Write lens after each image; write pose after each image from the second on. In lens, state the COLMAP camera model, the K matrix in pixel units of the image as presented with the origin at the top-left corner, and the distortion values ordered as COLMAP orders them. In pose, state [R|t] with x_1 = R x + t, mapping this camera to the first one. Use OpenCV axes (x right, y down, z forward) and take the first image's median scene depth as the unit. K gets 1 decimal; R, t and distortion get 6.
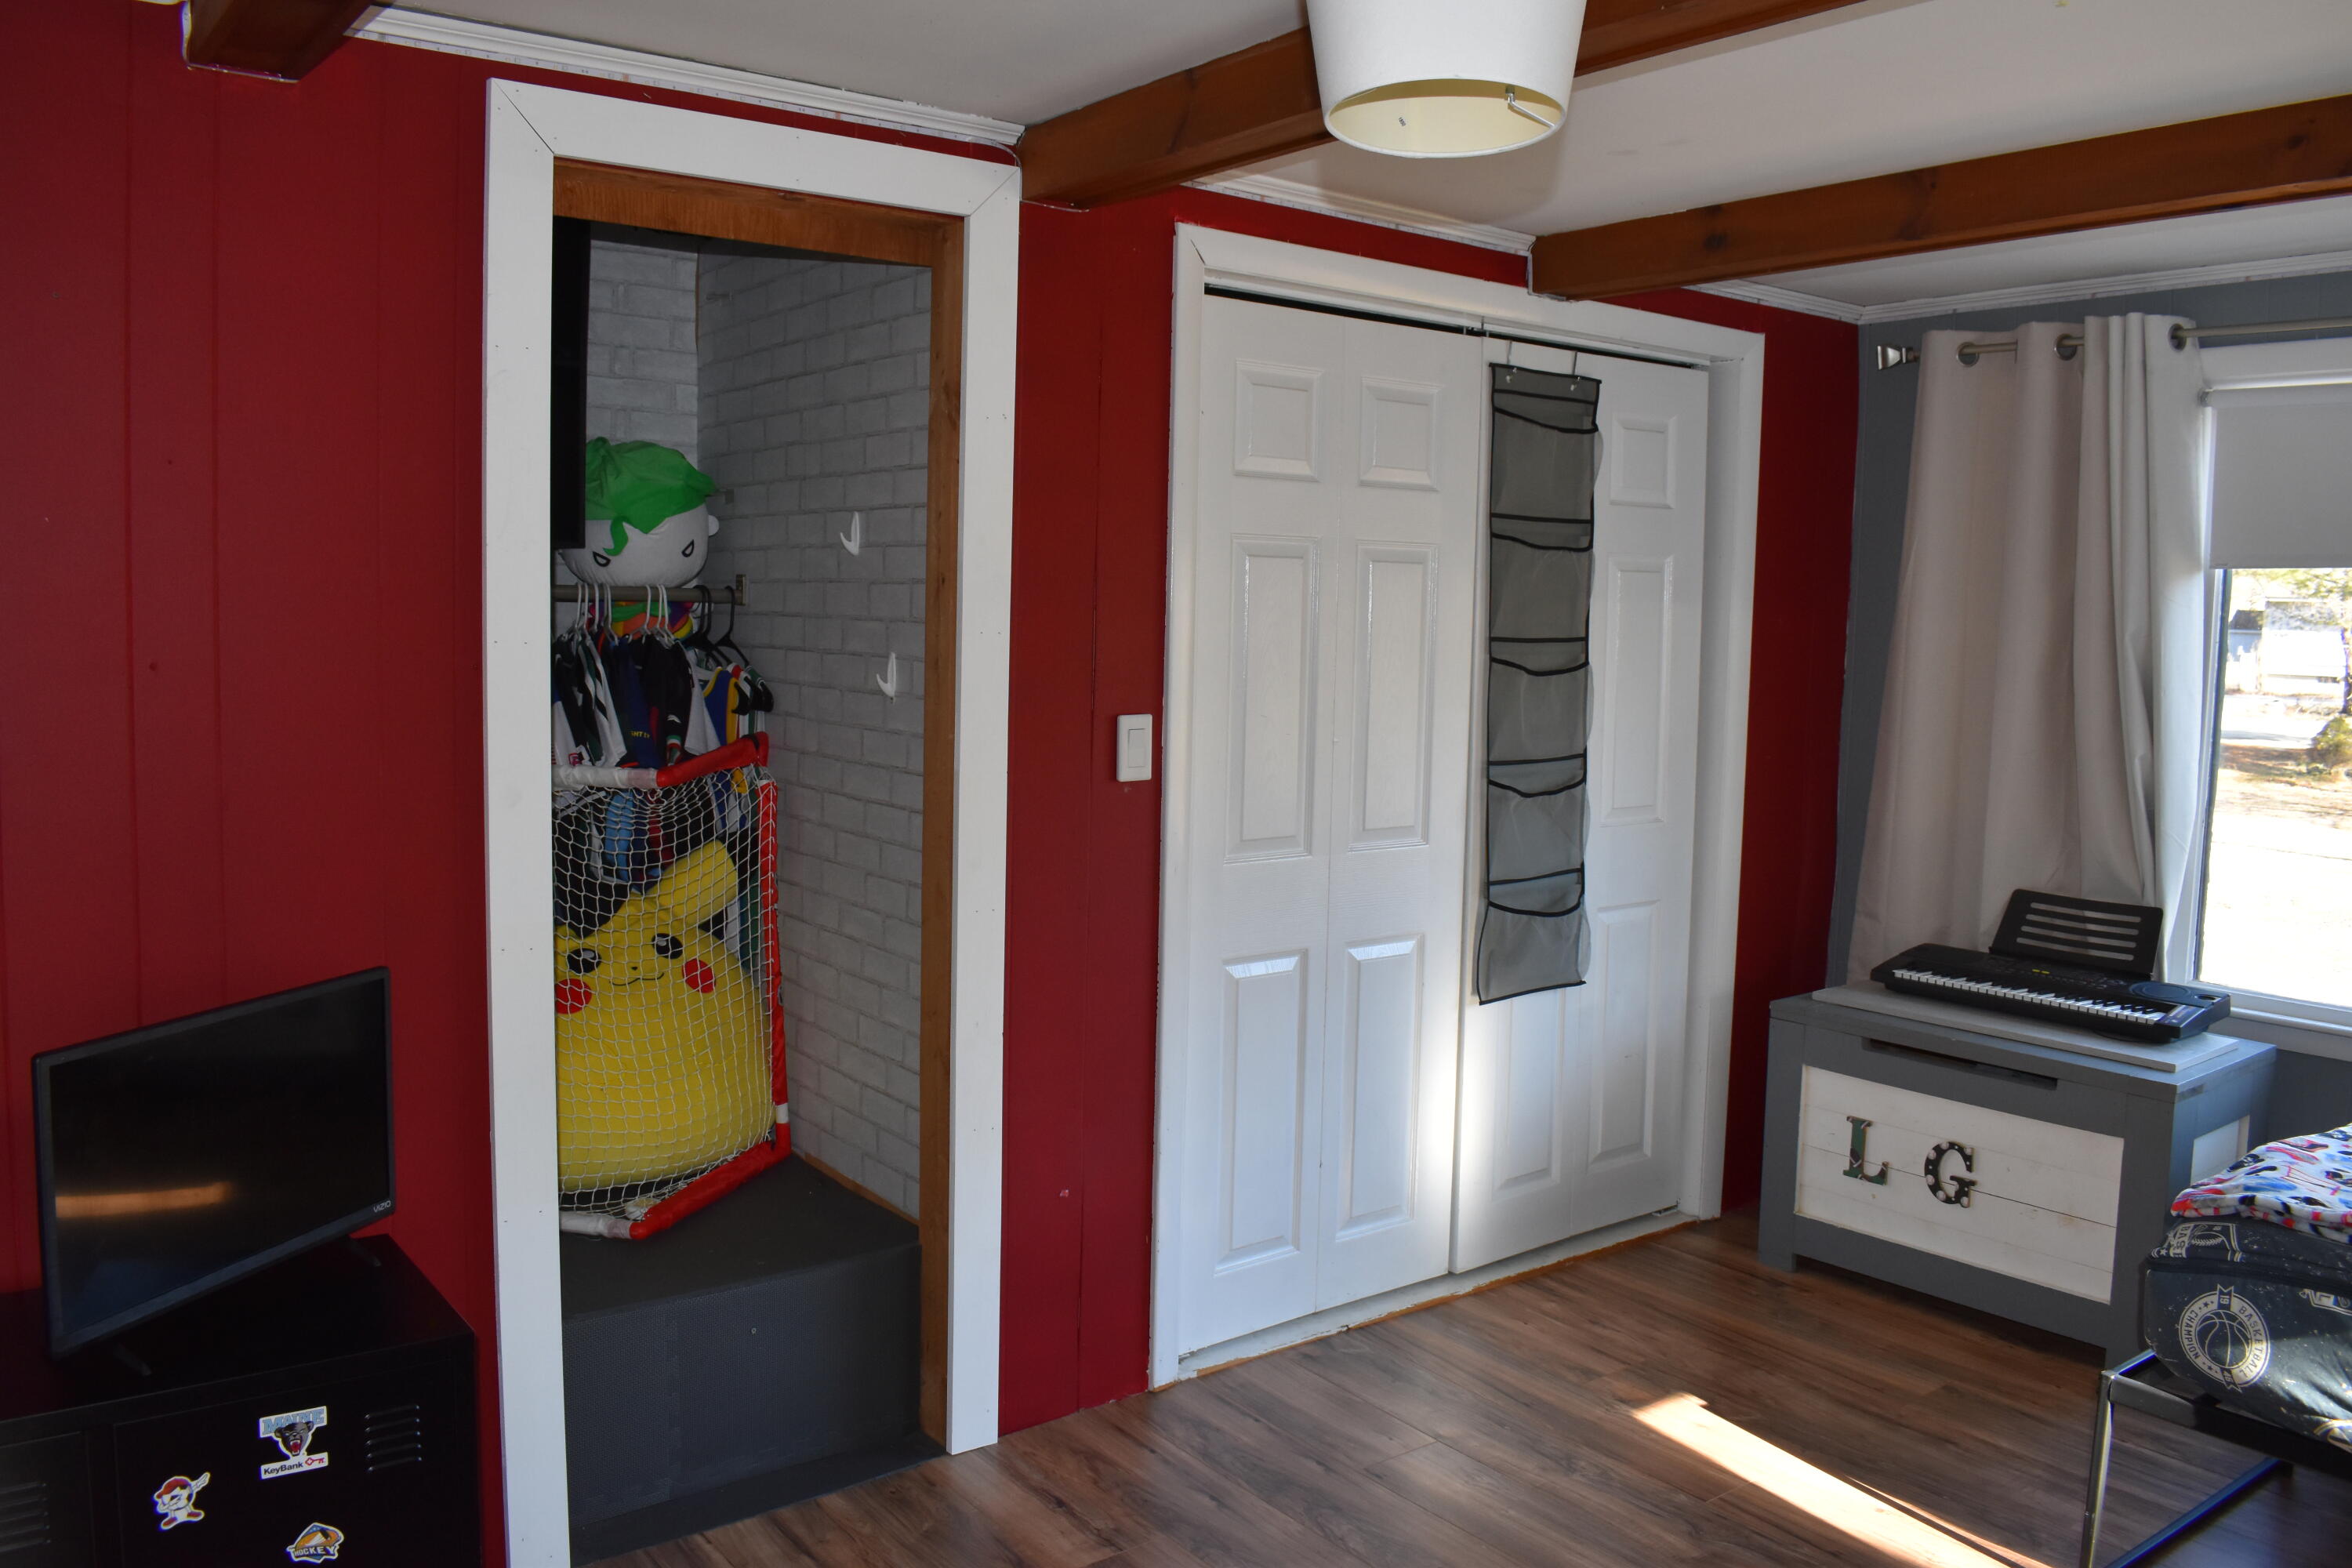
lens RADIAL K [[1830.2, 0, 1176.3], [0, 1830.2, 780.0], [0, 0, 1]] dist [-0.095032, 0.013780]
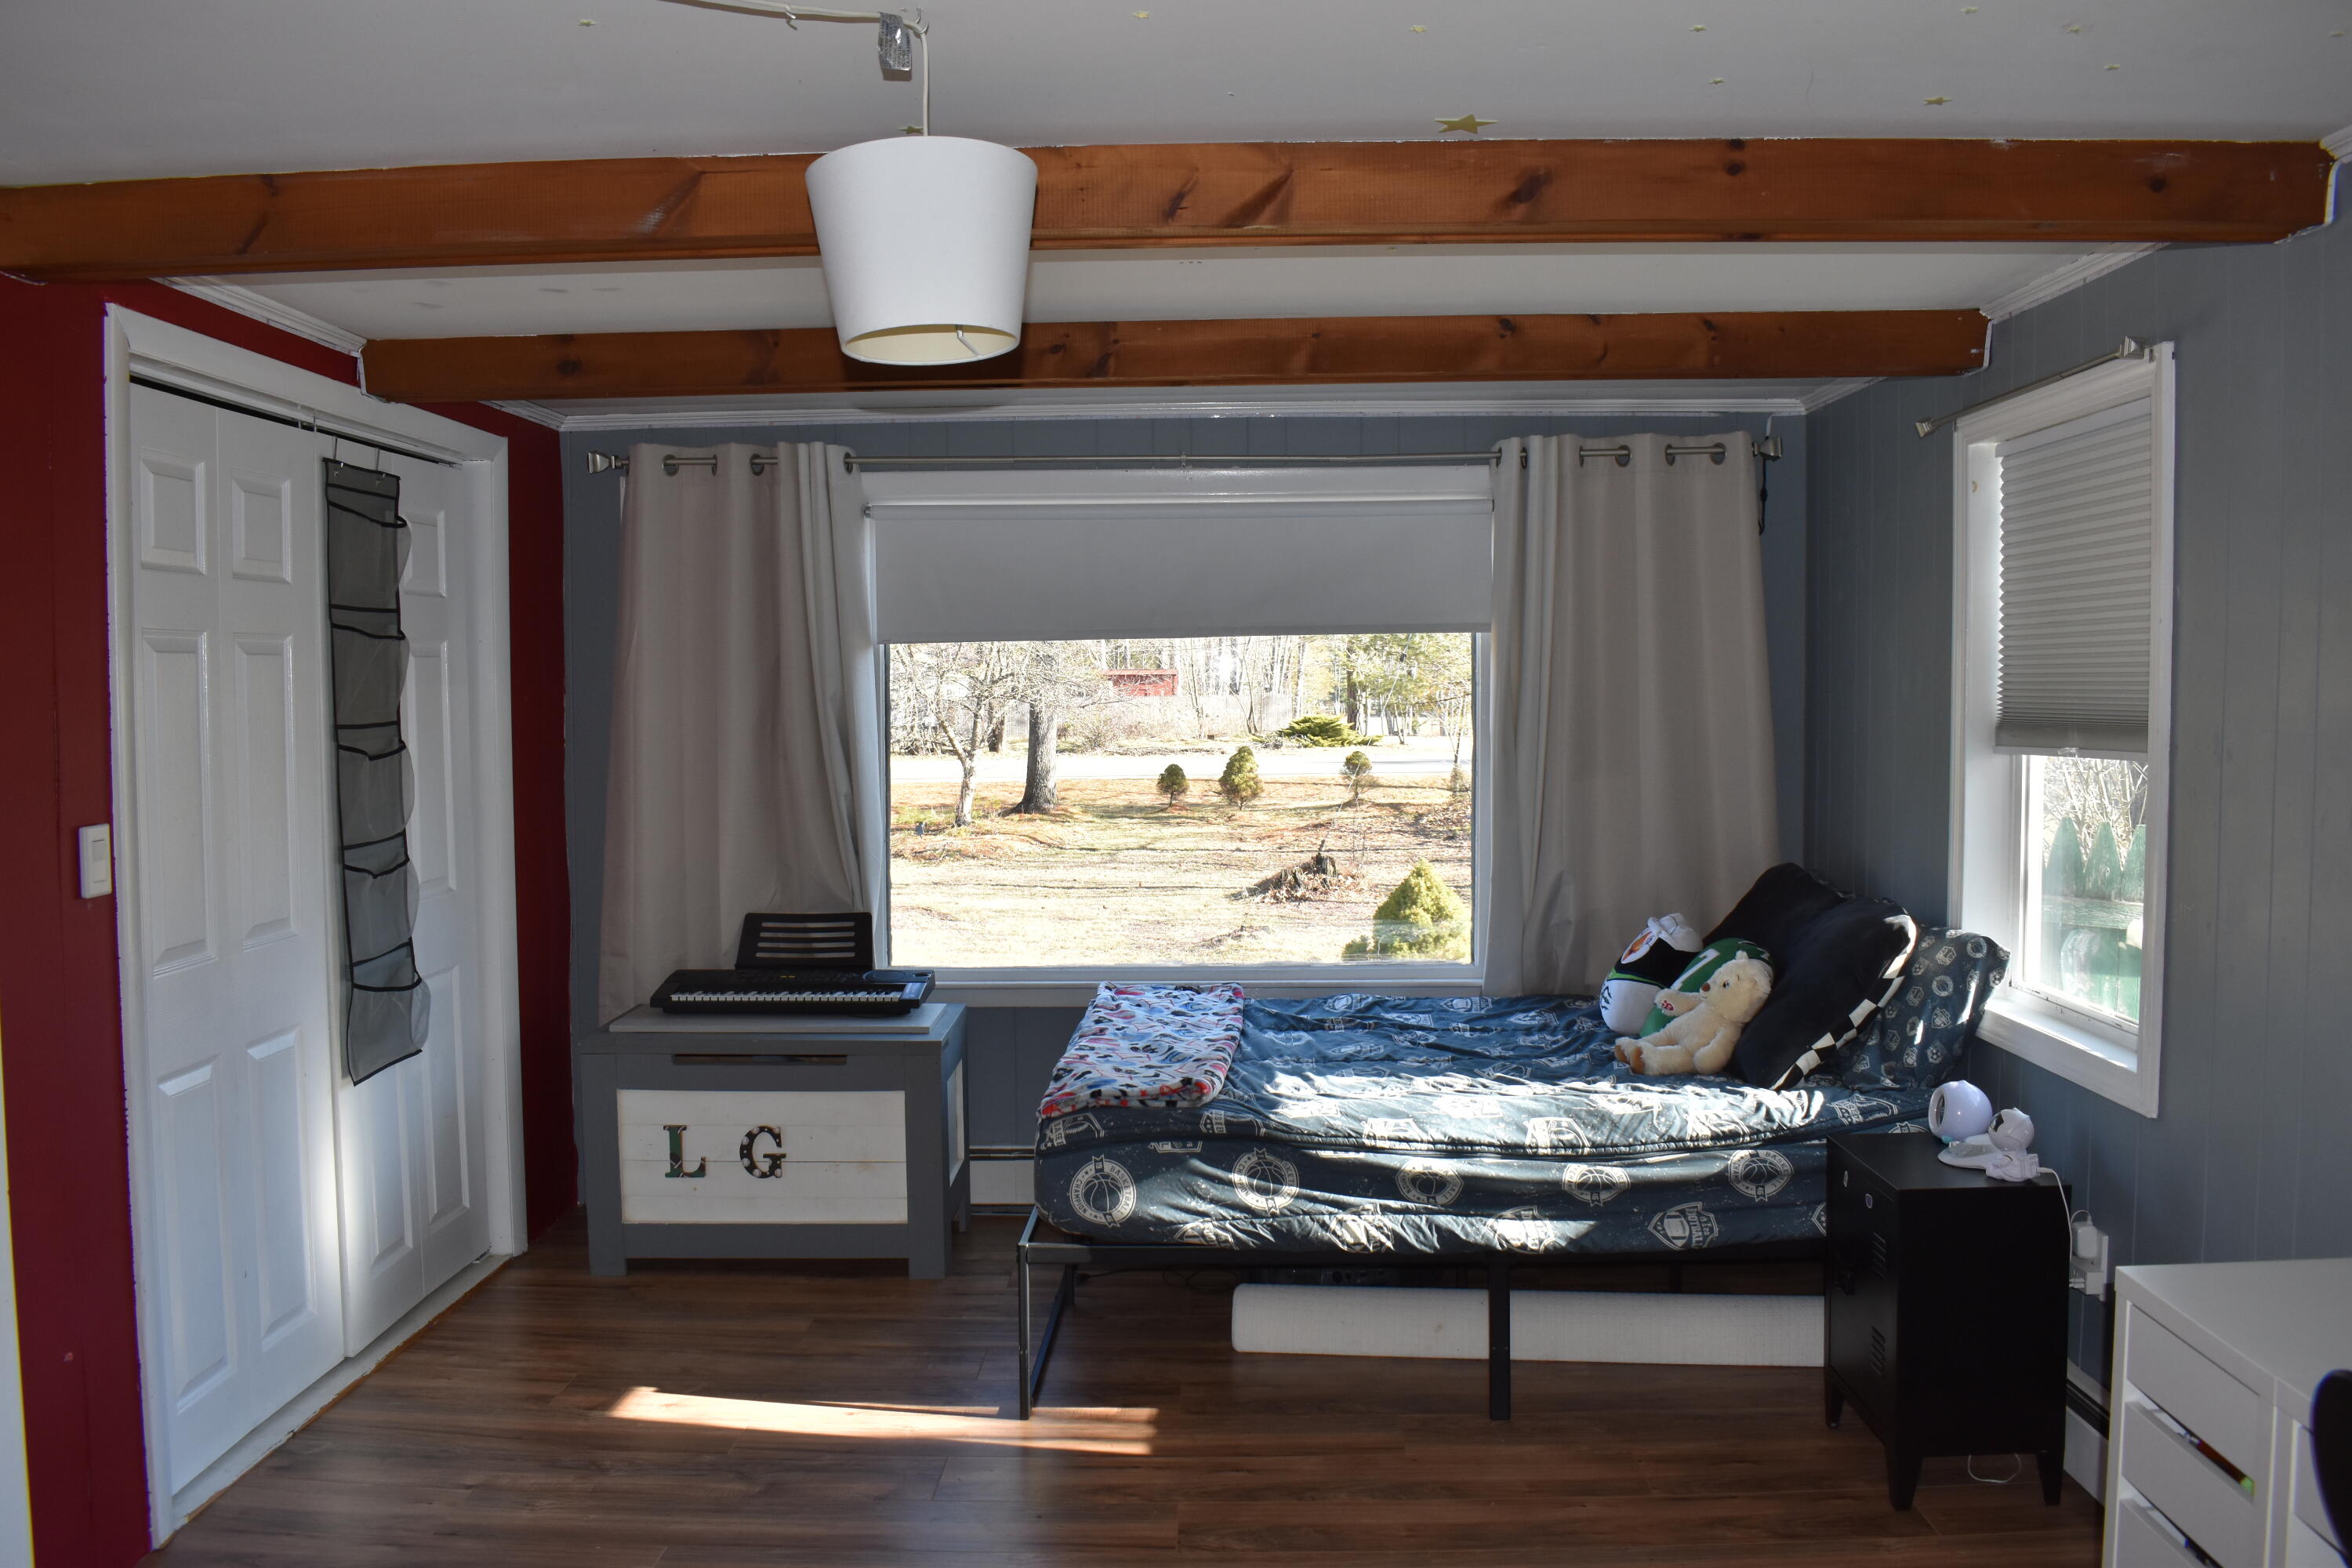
lens RADIAL K [[1830.2, 0, 1178.9], [0, 1830.2, 782.5], [0, 0, 1]] dist [-0.095032, 0.013780]
pose [[0.629071, -0.066075, 0.774534, -0.314521], [0.092509, 0.995664, 0.009804, -0.012583], [-0.771823, 0.065485, 0.632456, 0.003276]]
